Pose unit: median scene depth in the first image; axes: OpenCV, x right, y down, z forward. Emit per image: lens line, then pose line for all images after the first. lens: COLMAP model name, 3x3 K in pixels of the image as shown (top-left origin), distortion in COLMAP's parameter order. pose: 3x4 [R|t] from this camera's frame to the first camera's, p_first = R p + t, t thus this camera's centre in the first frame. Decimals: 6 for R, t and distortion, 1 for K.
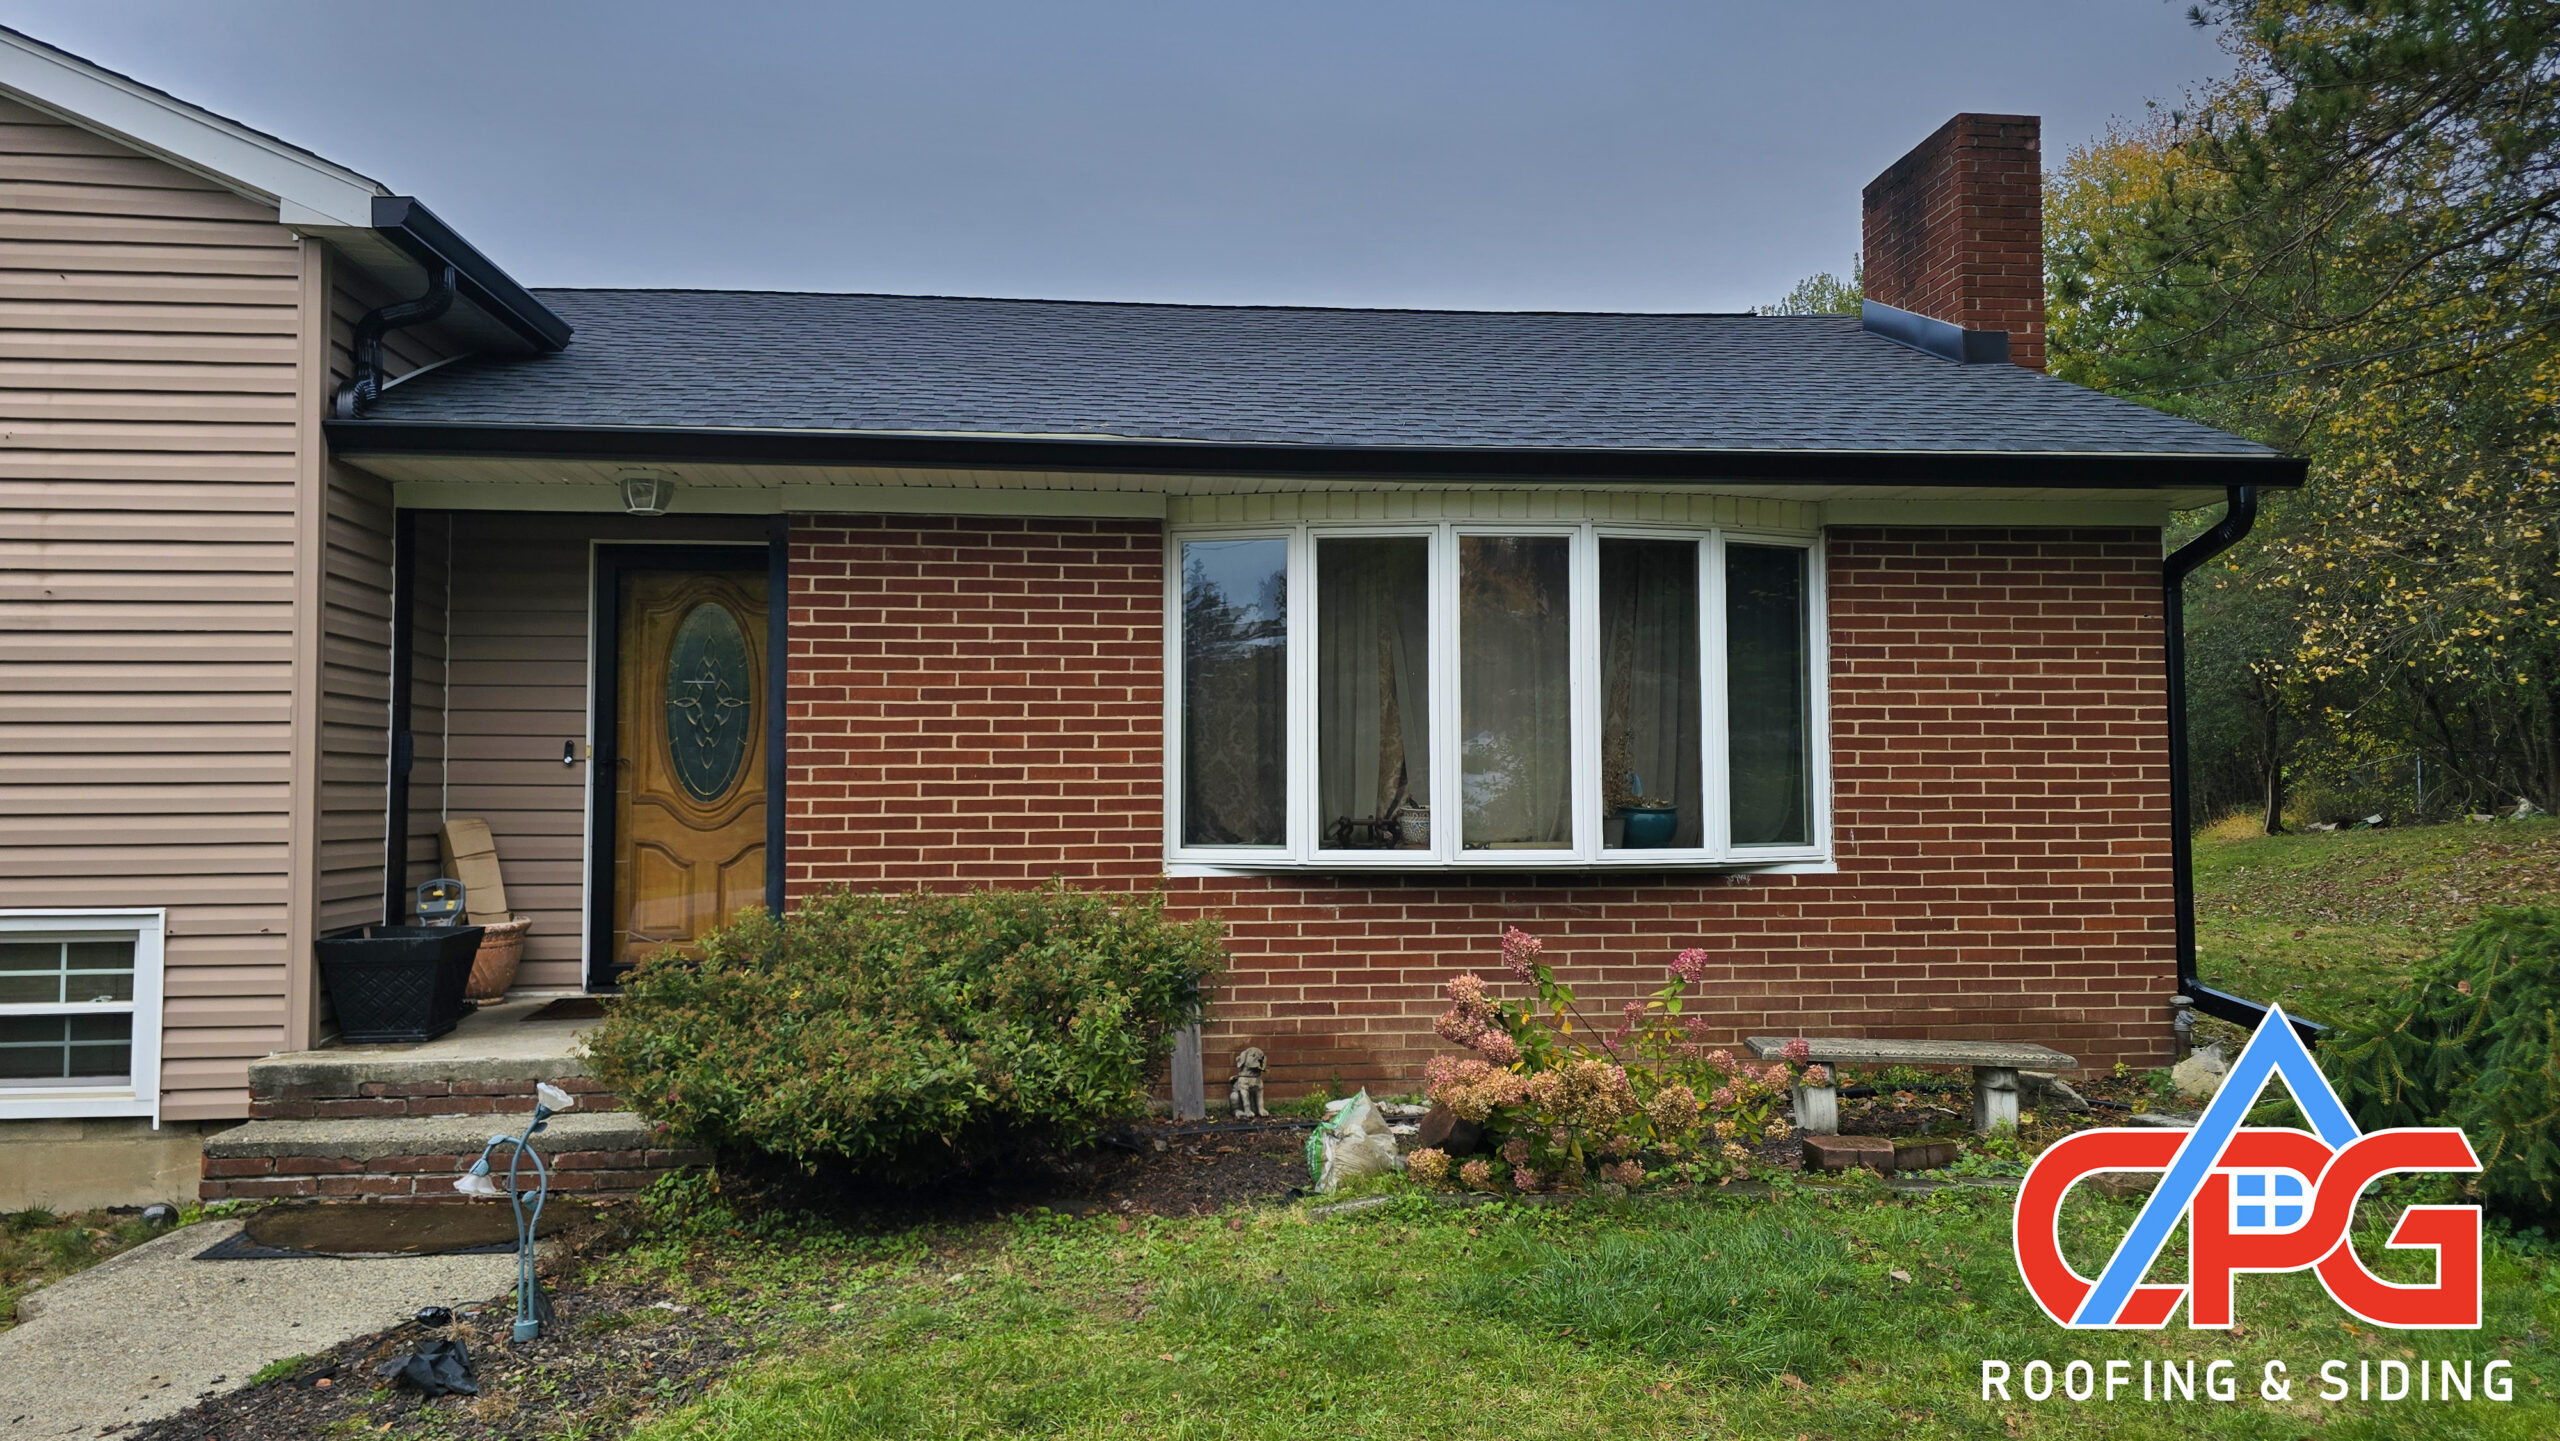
lens RADIAL K [[1708.1, 0, 1279.3], [0, 1708.1, 695.9], [0, 0, 1]] dist [0.105397, -0.139988]
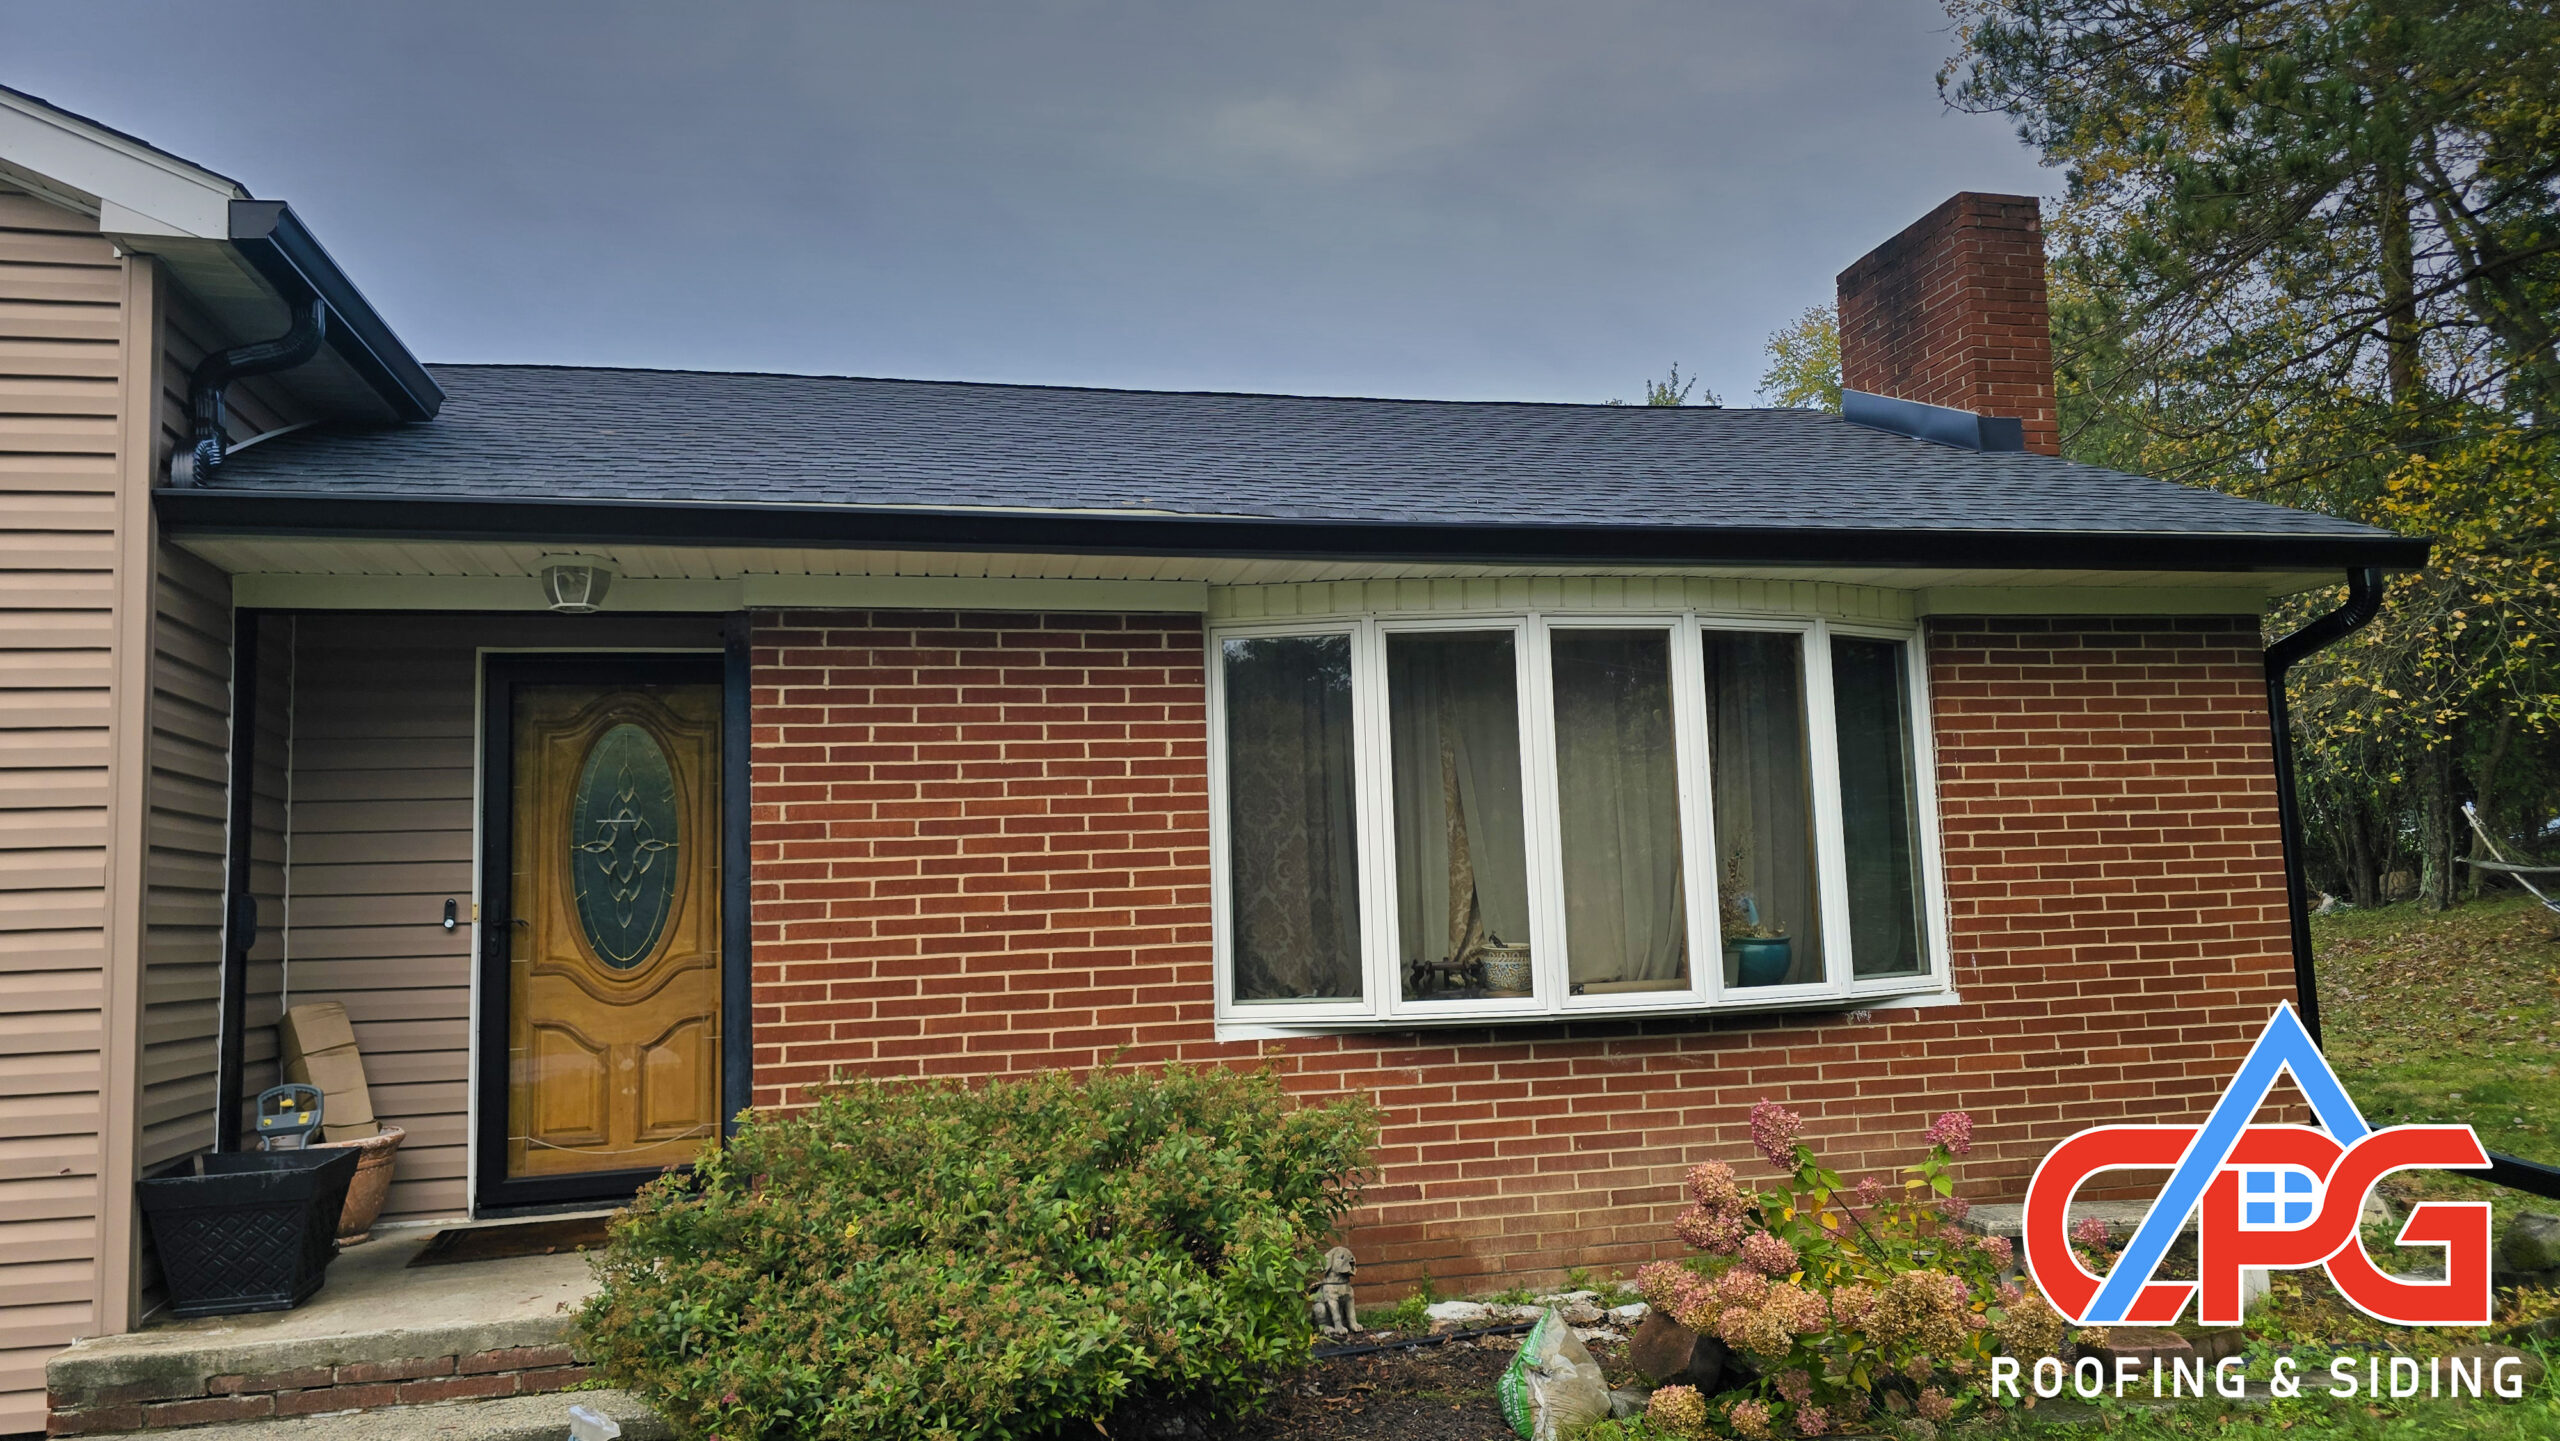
lens RADIAL K [[1706.2, 0, 1273.7], [0, 1706.2, 725.8], [0, 0, 1]] dist [0.076625, -0.075777]
pose [[0.990938, -0.017578, 0.133165, -0.142784], [0.025021, 0.998204, -0.054427, -0.000984], [-0.131969, 0.057265, 0.989598, 0.161075]]
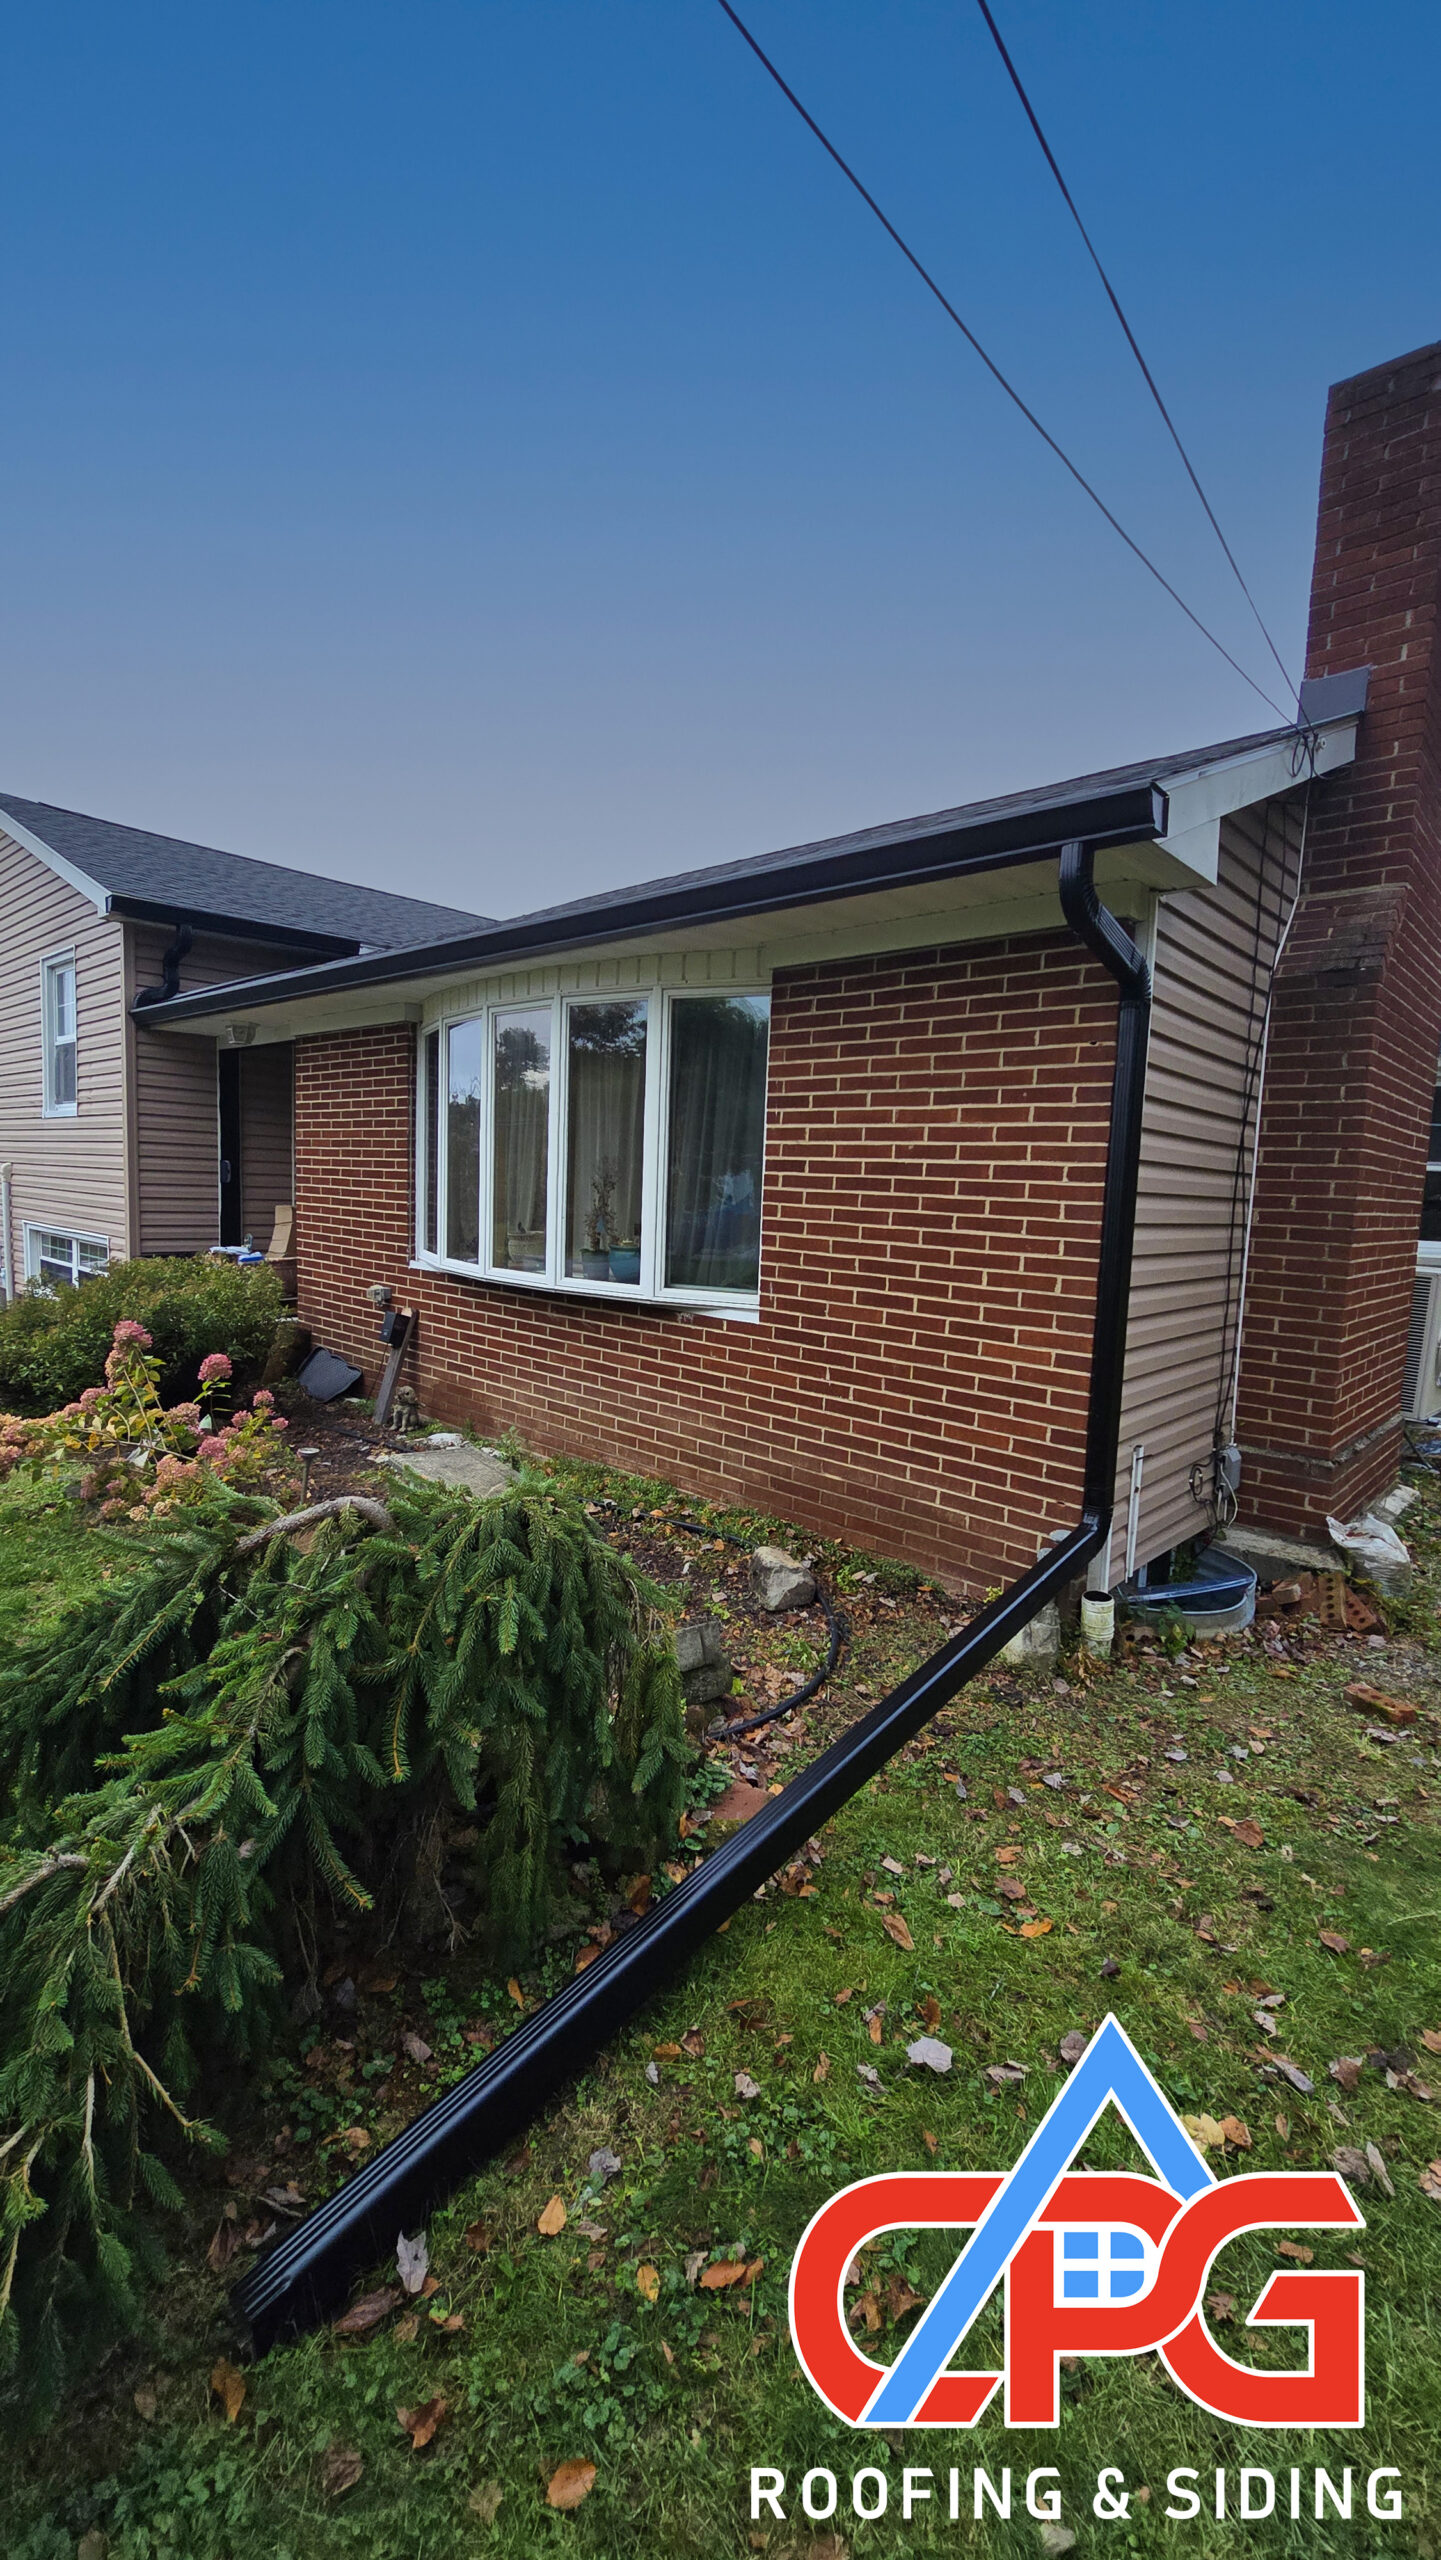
lens RADIAL K [[1026.2, 0, 723.3], [0, 1026.2, 1286.0], [0, 0, 1]] dist [0.001113, -0.000269]
pose [[0.668203, 0.106277, -0.736349, 0.752911], [-0.002426, 0.990050, 0.140693, -0.003886], [0.743975, -0.092225, 0.661813, 0.589678]]
